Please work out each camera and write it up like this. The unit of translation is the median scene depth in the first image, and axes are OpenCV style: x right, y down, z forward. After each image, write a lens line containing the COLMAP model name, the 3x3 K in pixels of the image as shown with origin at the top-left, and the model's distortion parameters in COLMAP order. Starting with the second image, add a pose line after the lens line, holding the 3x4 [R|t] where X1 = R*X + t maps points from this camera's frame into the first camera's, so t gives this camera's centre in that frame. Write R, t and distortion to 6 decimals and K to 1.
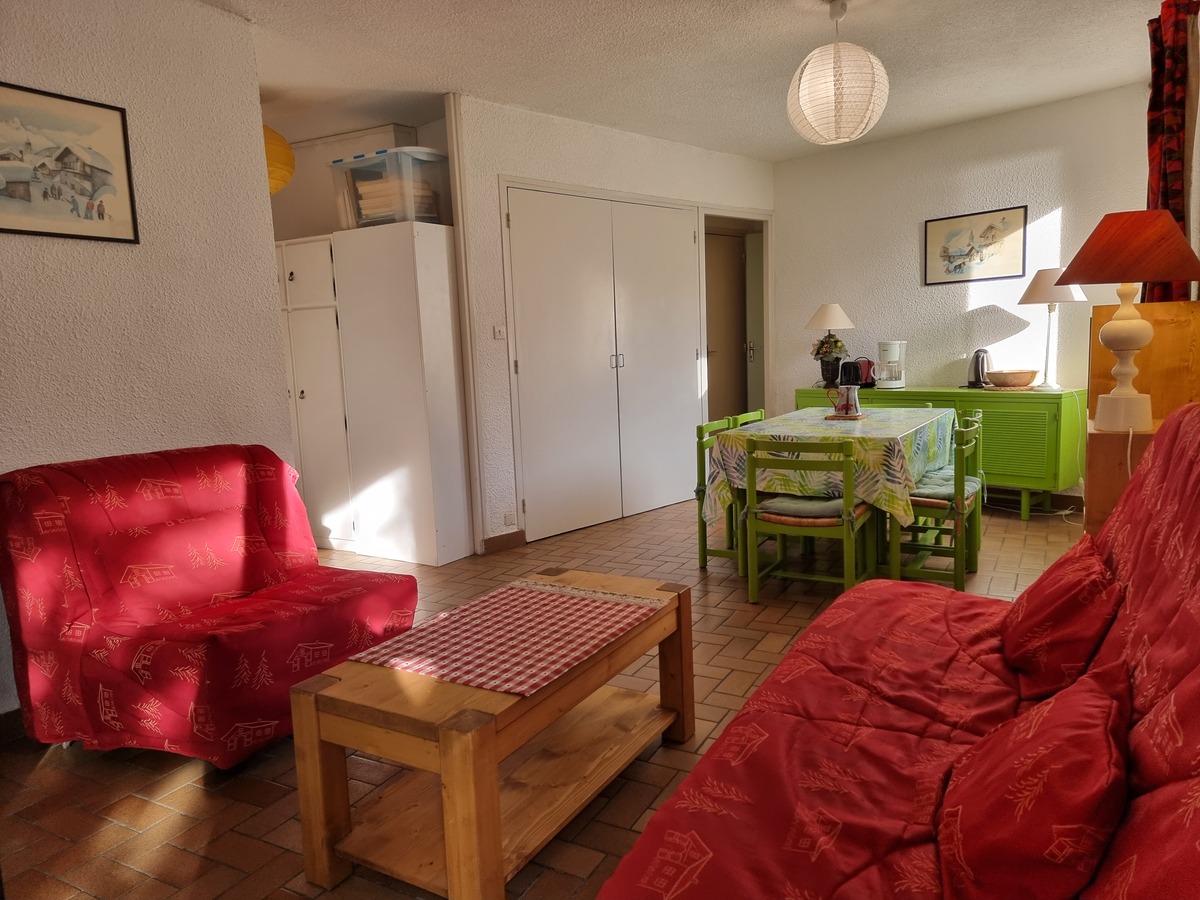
lens RADIAL K [[832.2, 0, 599.0], [0, 832.2, 451.1], [0, 0, 1]] dist [0.008392, -0.004746]
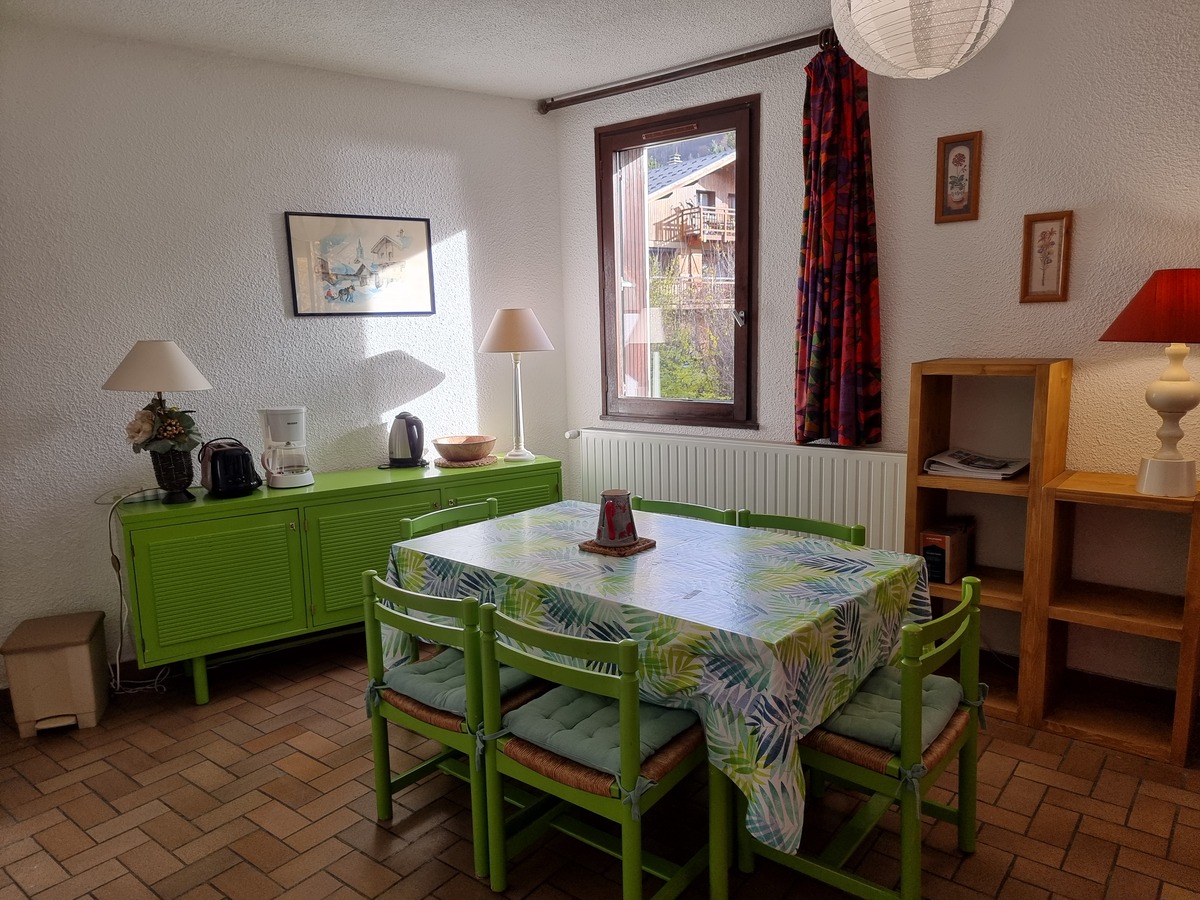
lens RADIAL K [[832.2, 0, 602.8], [0, 832.2, 457.1], [0, 0, 1]] dist [0.008392, -0.004746]
pose [[0.162847, -0.114412, 0.979995, -0.204100], [0.134109, 0.986603, 0.092898, -0.126367], [-0.977495, 0.116298, 0.176009, 0.703722]]
